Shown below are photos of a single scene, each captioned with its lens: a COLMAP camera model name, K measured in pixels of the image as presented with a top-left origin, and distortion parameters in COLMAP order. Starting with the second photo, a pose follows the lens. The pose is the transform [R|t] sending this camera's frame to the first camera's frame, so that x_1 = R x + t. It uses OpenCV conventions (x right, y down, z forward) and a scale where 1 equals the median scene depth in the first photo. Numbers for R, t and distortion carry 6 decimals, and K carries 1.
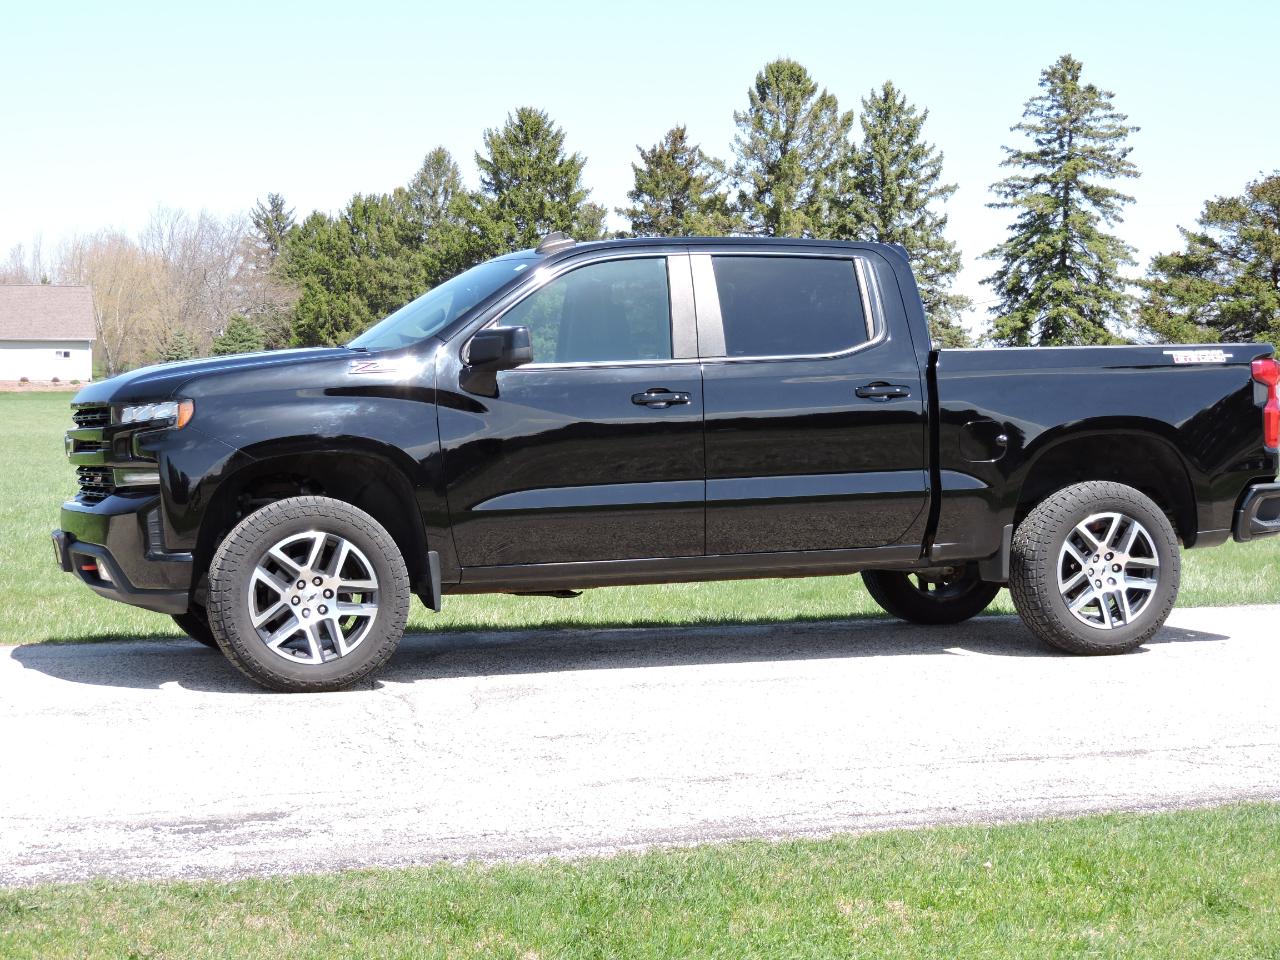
lens RADIAL K [[2253.0, 0, 641.8], [0, 2253.0, 480.9], [0, 0, 1]] dist [-0.115834, 0.000000]
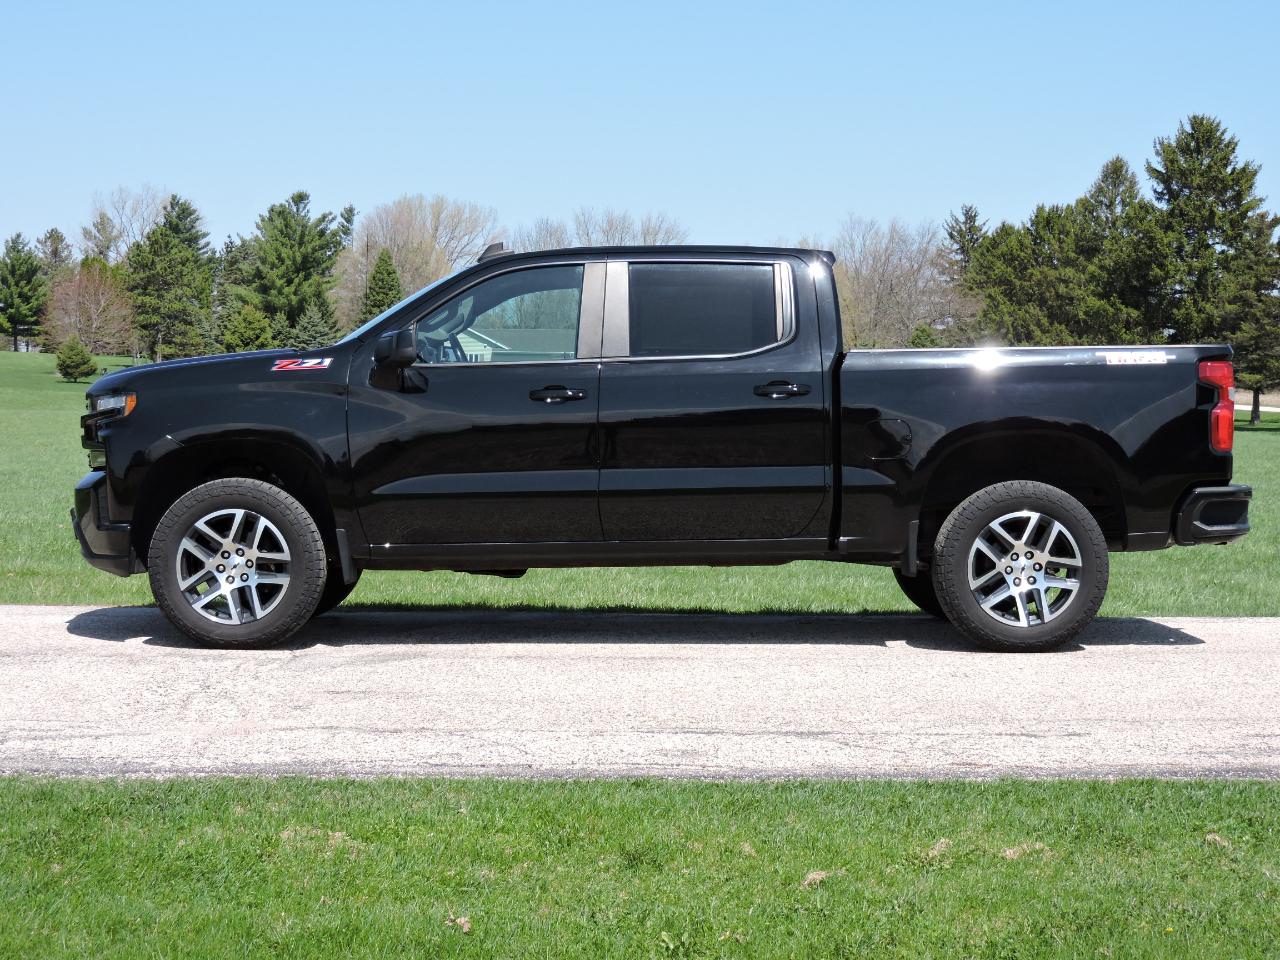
lens RADIAL K [[2253.0, 0, 649.1], [0, 2253.0, 482.4], [0, 0, 1]] dist [-0.115834, 0.000000]
pose [[0.950708, 0.019215, -0.309490, 0.365724], [-0.020574, 0.999788, -0.001127, 0.005604], [0.309403, 0.007439, 0.950902, -0.016921]]
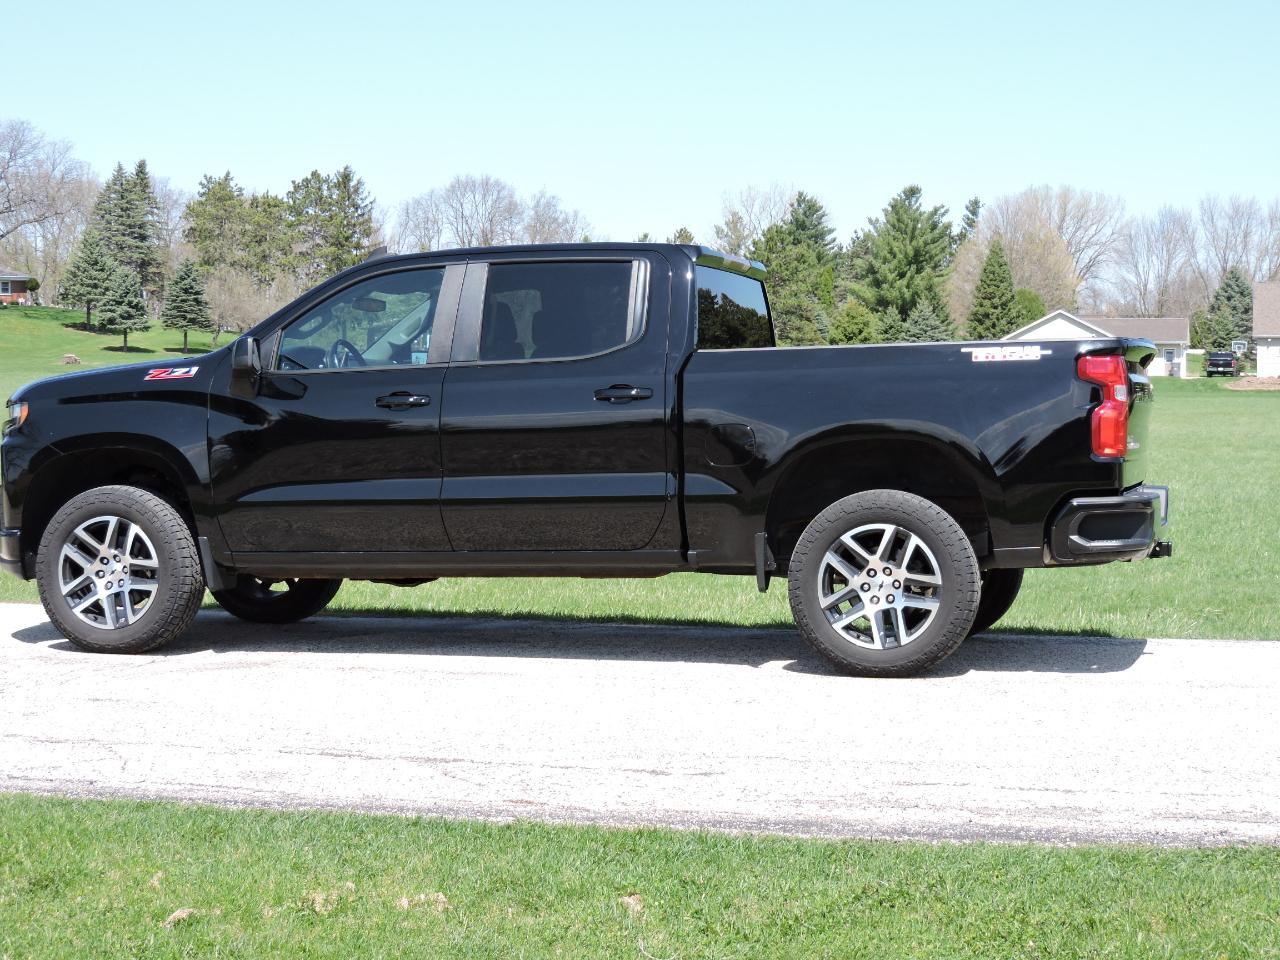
lens RADIAL K [[2253.0, 0, 641.9], [0, 2253.0, 478.5], [0, 0, 1]] dist [-0.115834, 0.000000]
pose [[0.822456, 0.020335, -0.568465, 0.665616], [-0.020325, 0.999773, 0.006356, -0.008641], [0.568466, 0.006326, 0.822683, 0.182044]]
